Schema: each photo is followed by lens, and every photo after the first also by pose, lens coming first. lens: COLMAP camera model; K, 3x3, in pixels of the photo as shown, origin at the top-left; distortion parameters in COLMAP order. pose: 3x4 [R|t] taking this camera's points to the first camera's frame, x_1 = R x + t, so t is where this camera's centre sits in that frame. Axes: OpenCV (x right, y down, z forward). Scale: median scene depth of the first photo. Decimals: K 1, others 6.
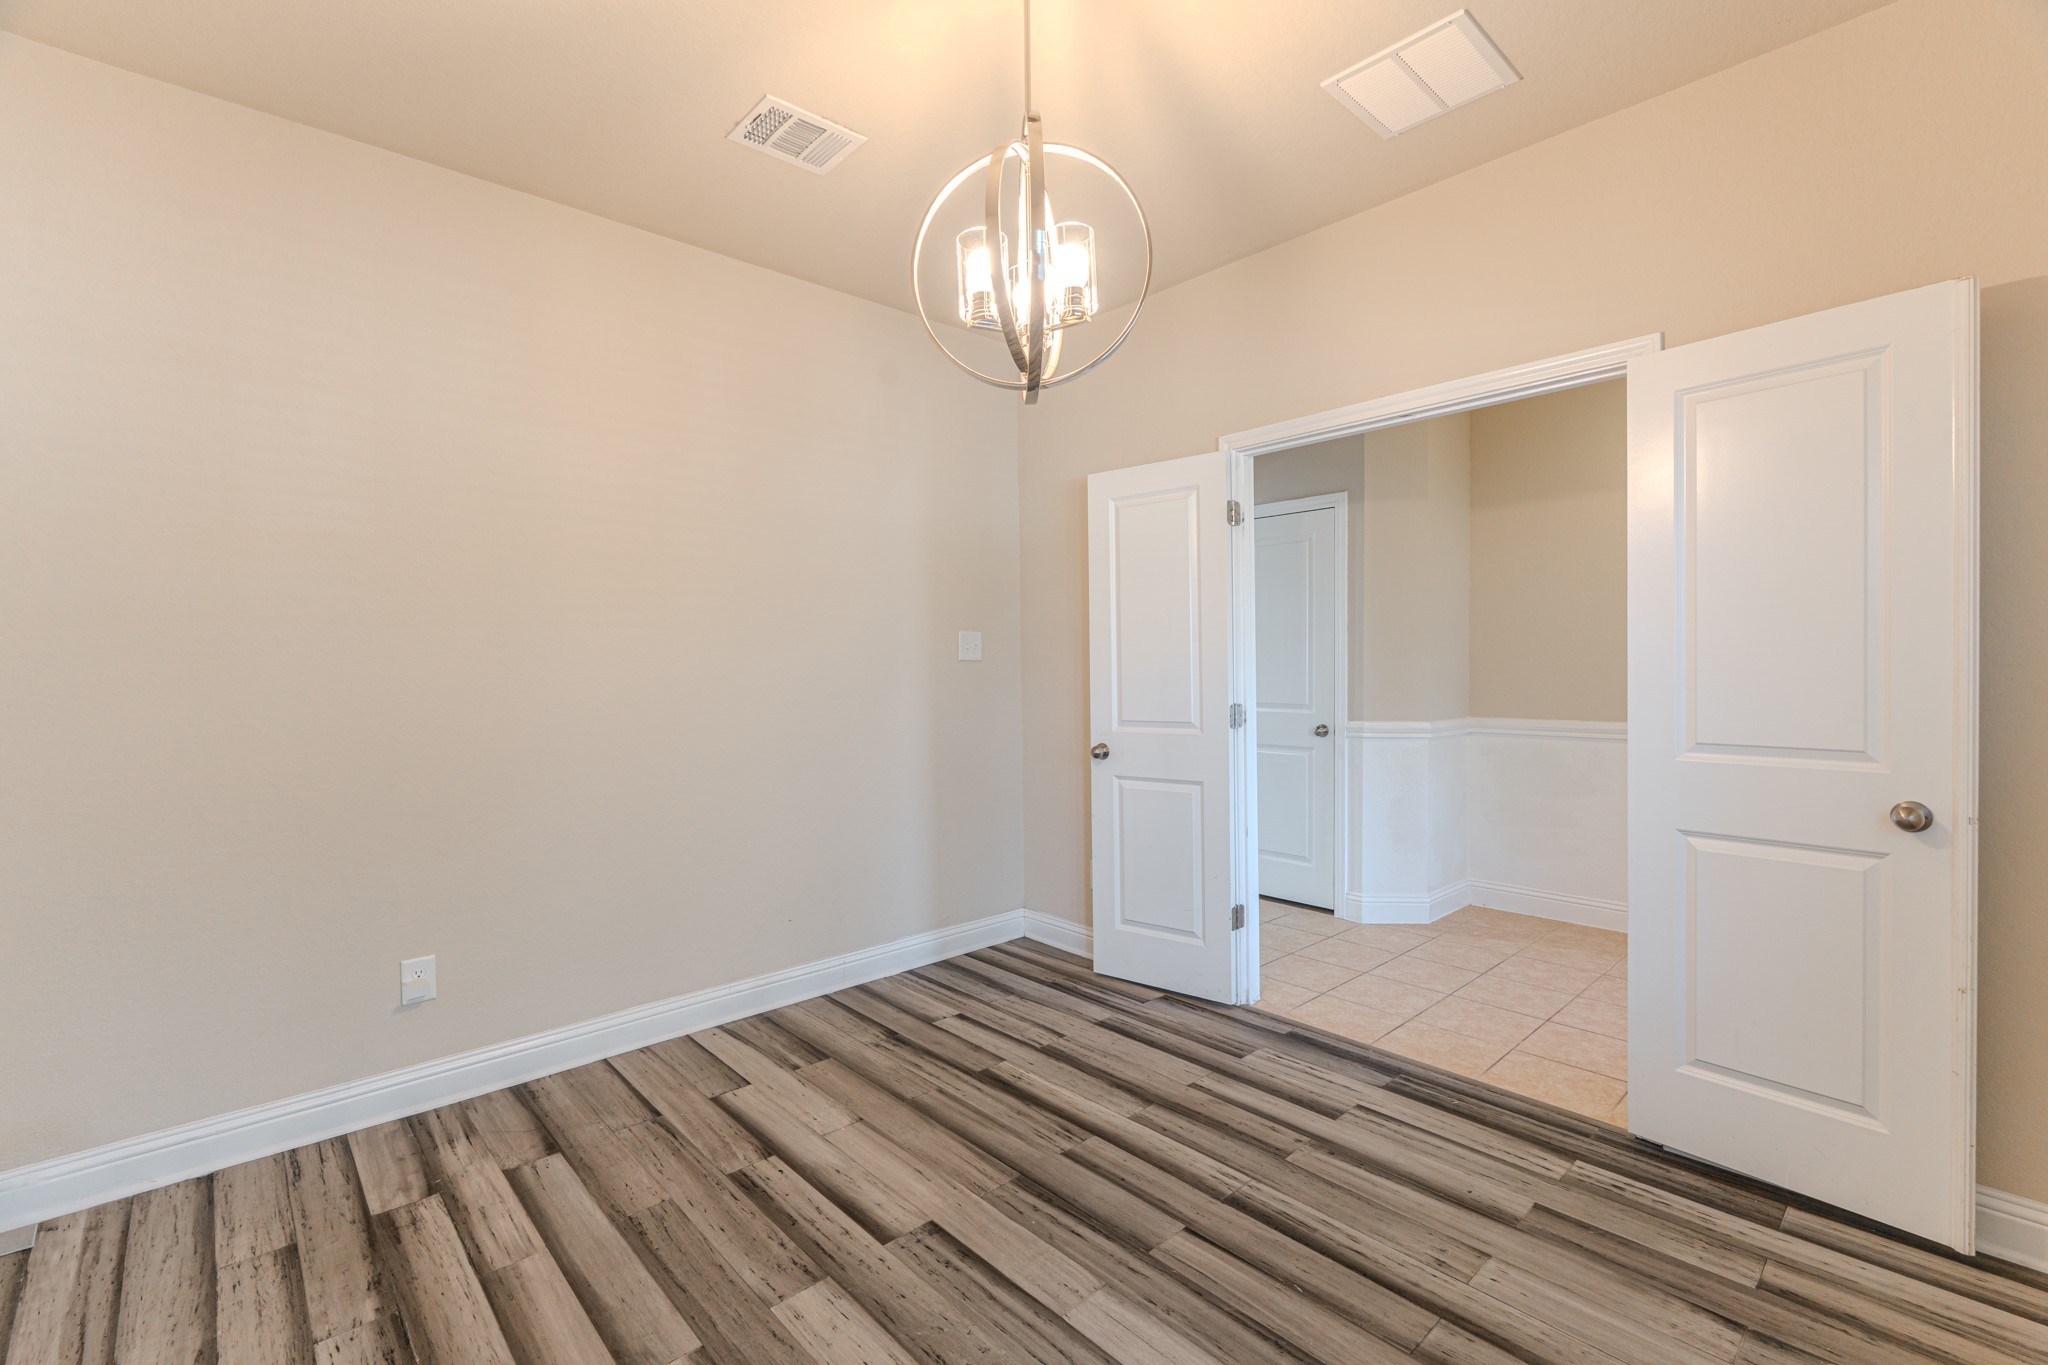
lens RADIAL K [[898.5, 0, 1022.0], [0, 898.5, 676.3], [0, 0, 1]] dist [-0.001465, -0.000053]
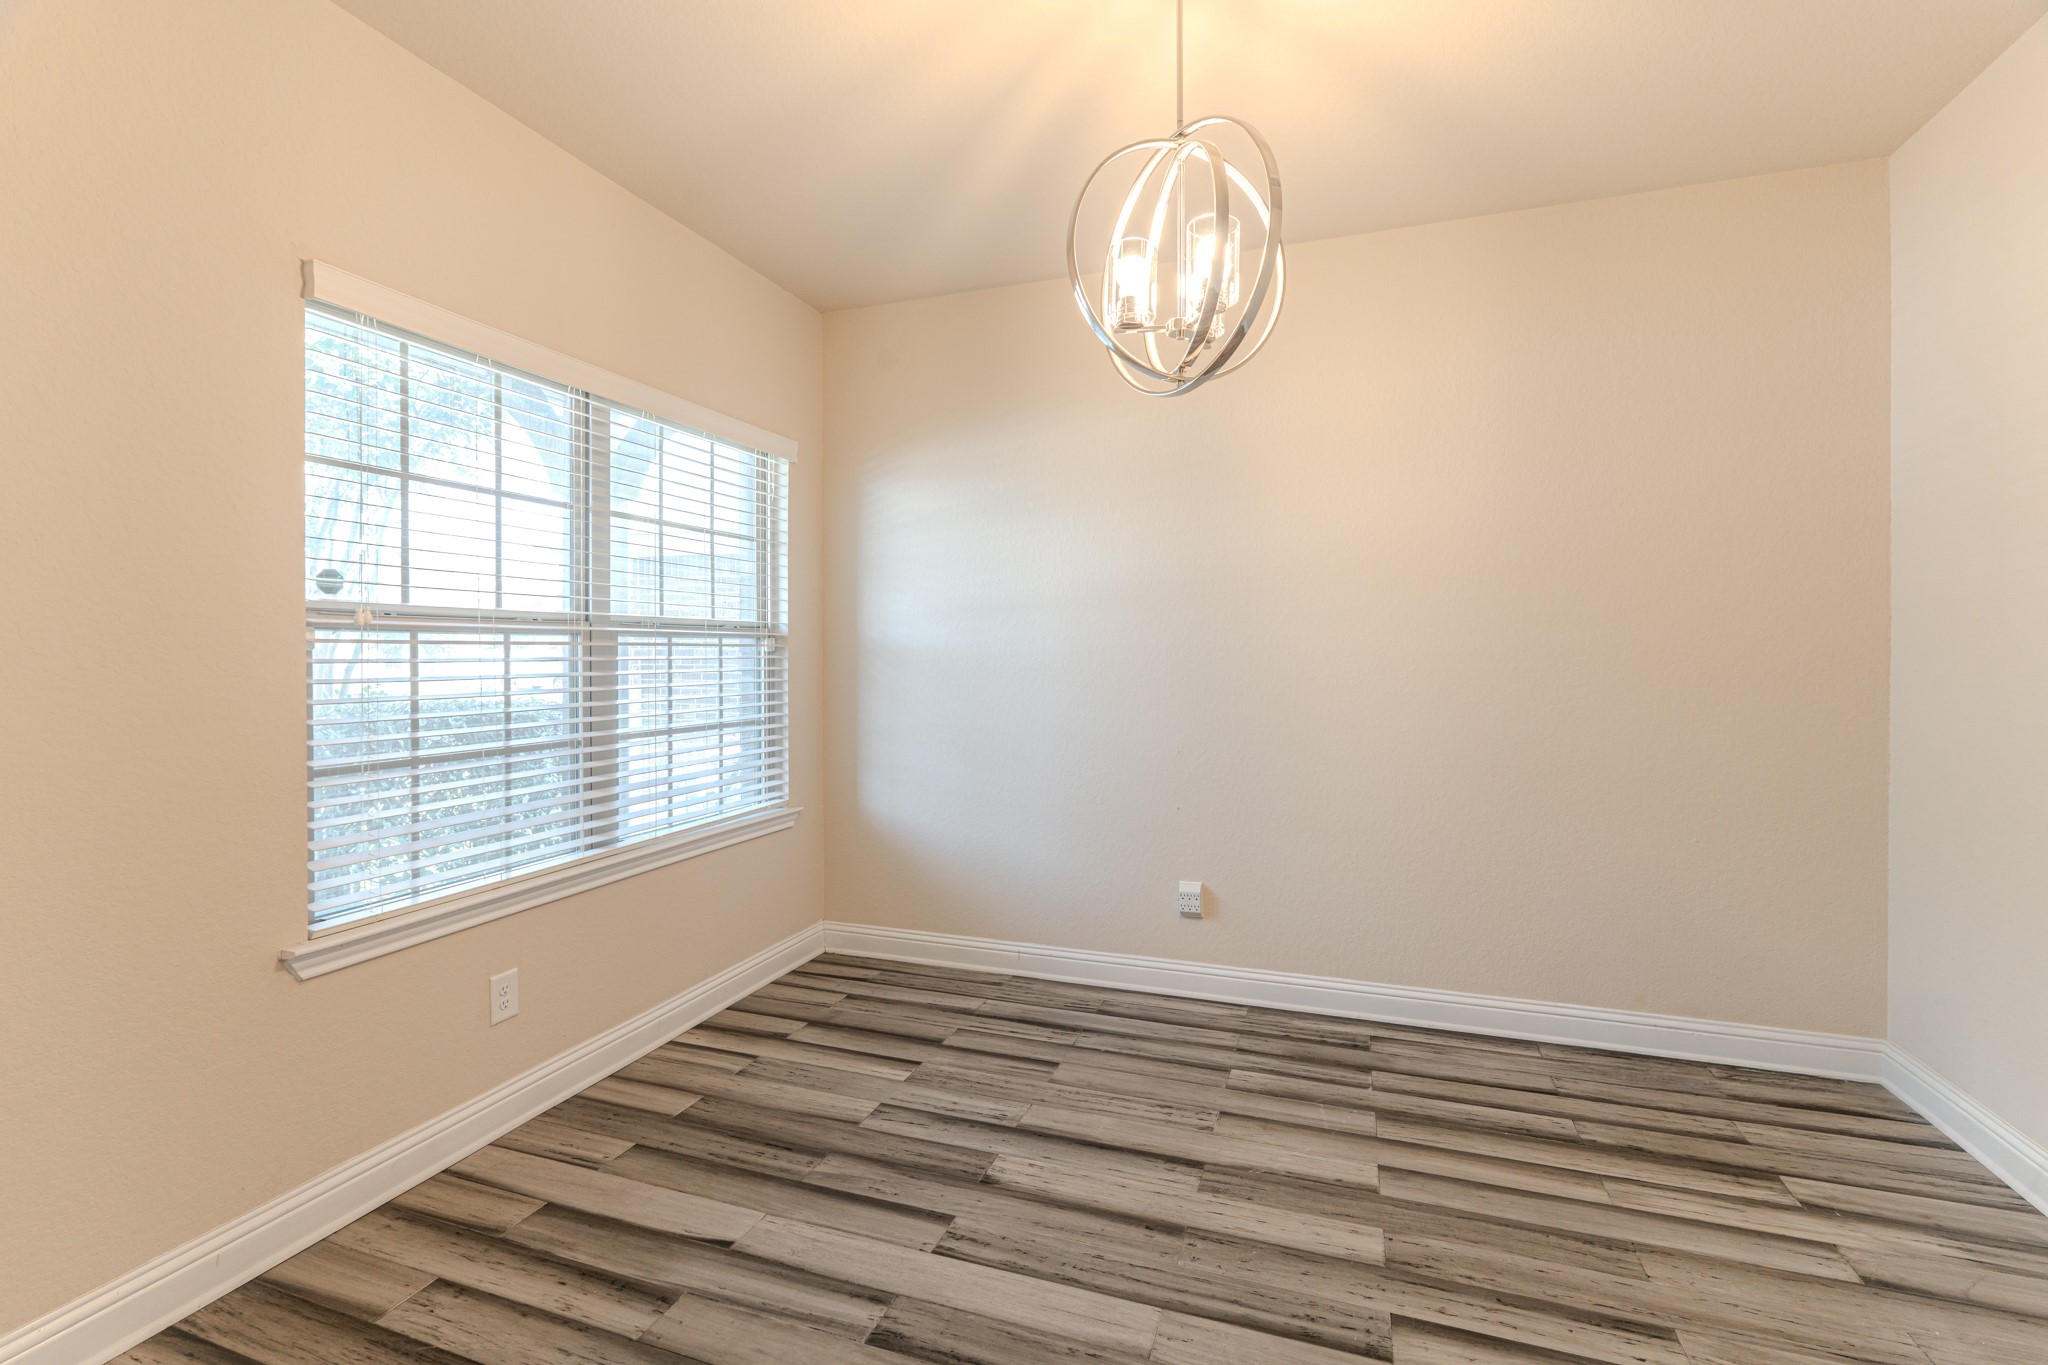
lens RADIAL K [[898.5, 0, 1022.0], [0, 898.5, 676.3], [0, 0, 1]] dist [-0.001465, -0.000053]
pose [[-0.885434, 0.023495, -0.464171, 0.430675], [0.004229, 0.999087, 0.042504, -0.021752], [0.464746, 0.035671, -0.884725, 1.224297]]
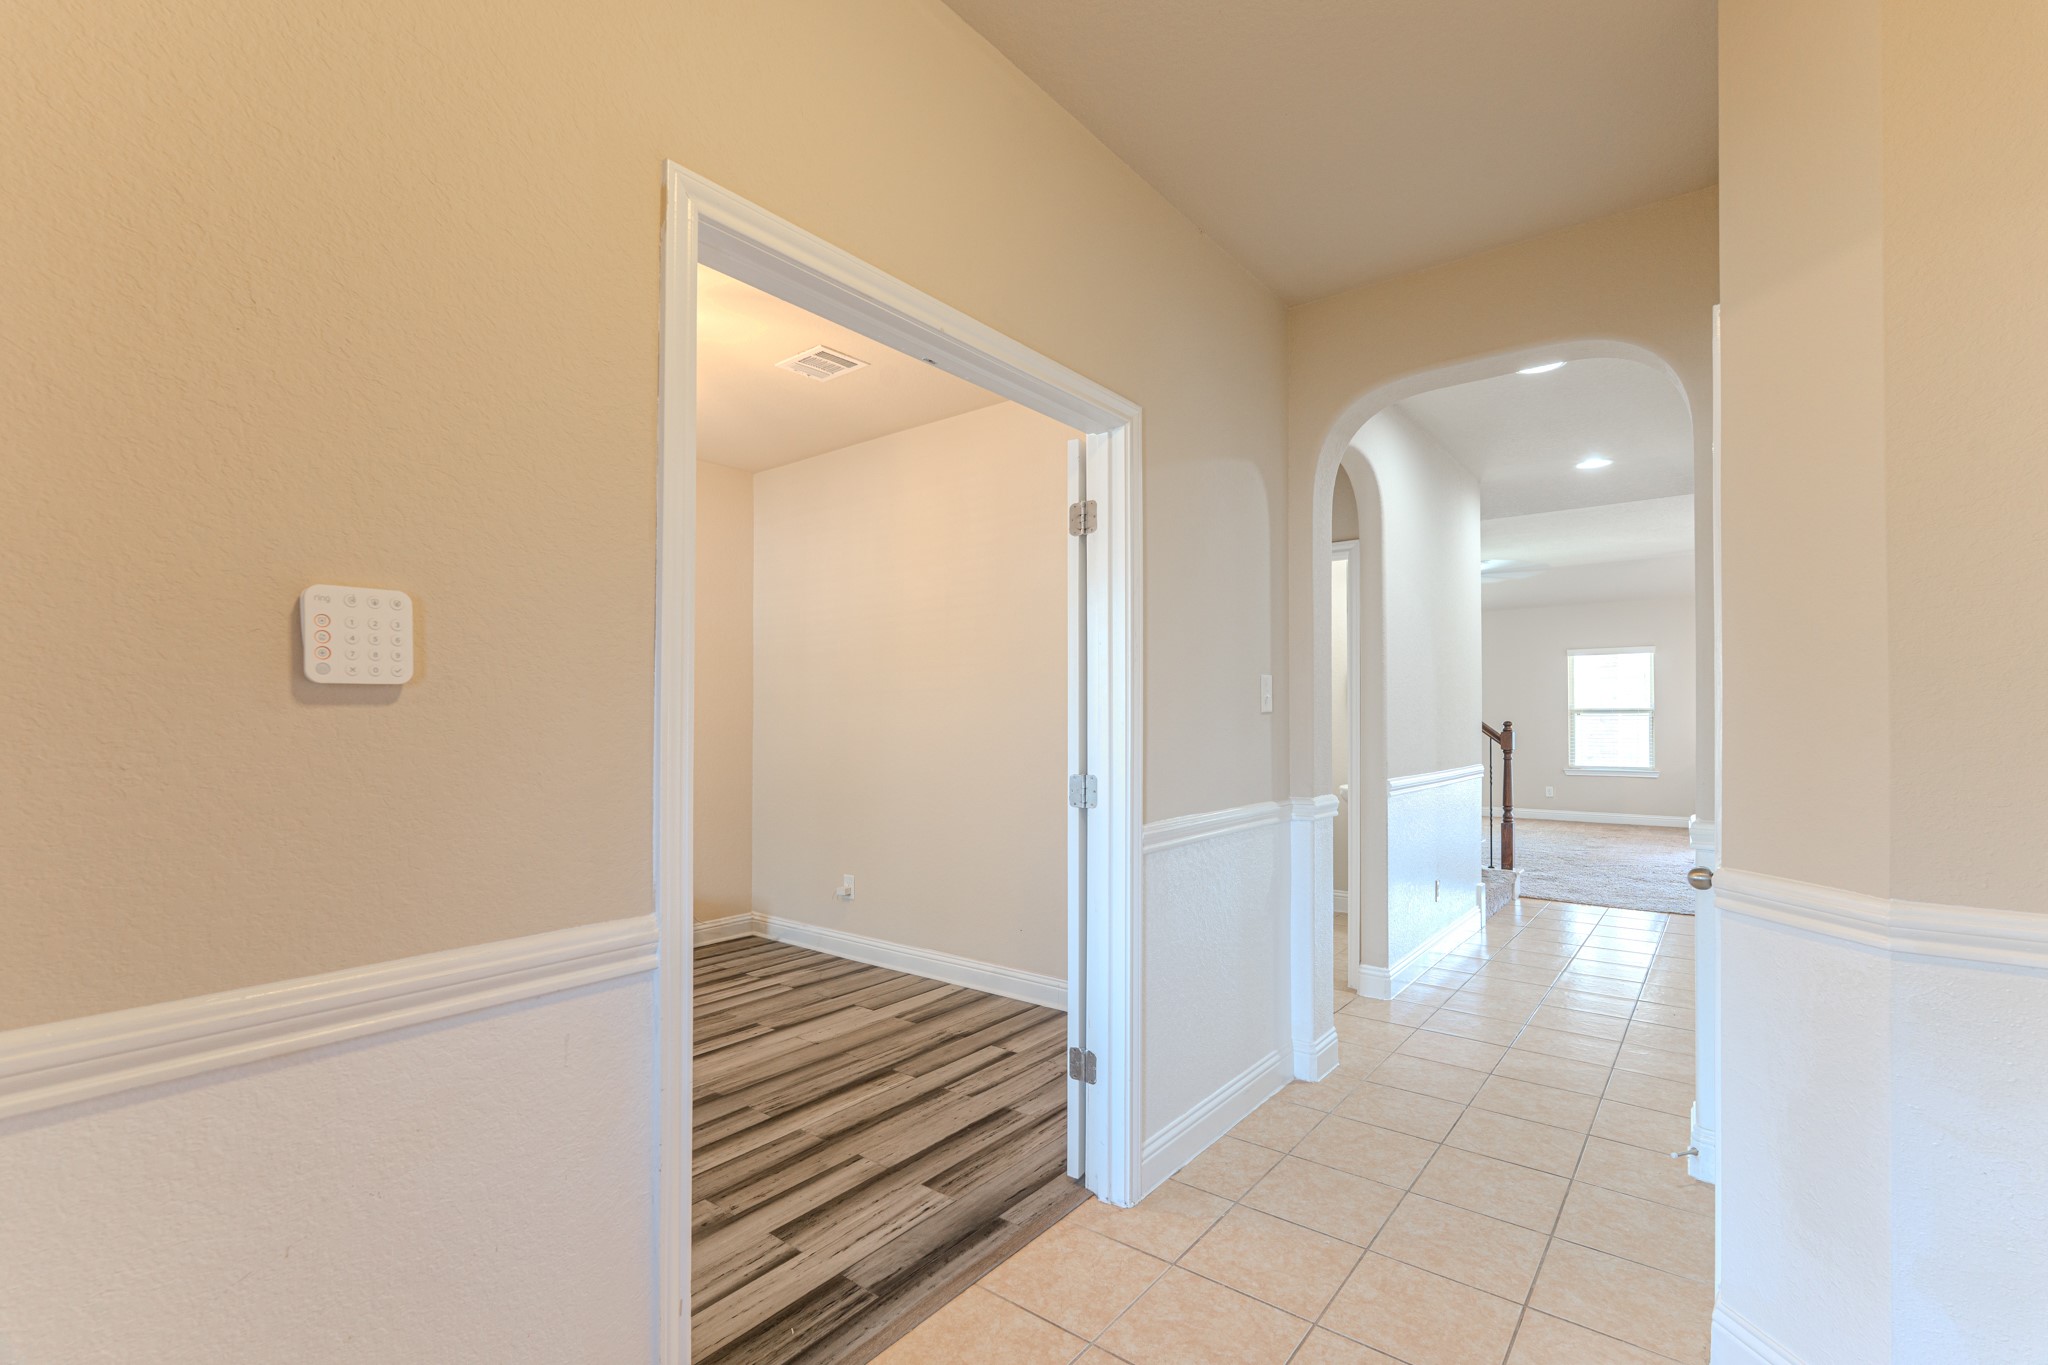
lens RADIAL K [[898.5, 0, 1022.0], [0, 898.5, 676.3], [0, 0, 1]] dist [-0.001465, -0.000053]
pose [[0.158359, -0.037237, -0.986679, 1.258157], [-0.012965, 0.999124, -0.039788, -0.027712], [0.987296, 0.019093, 0.157737, 1.067148]]
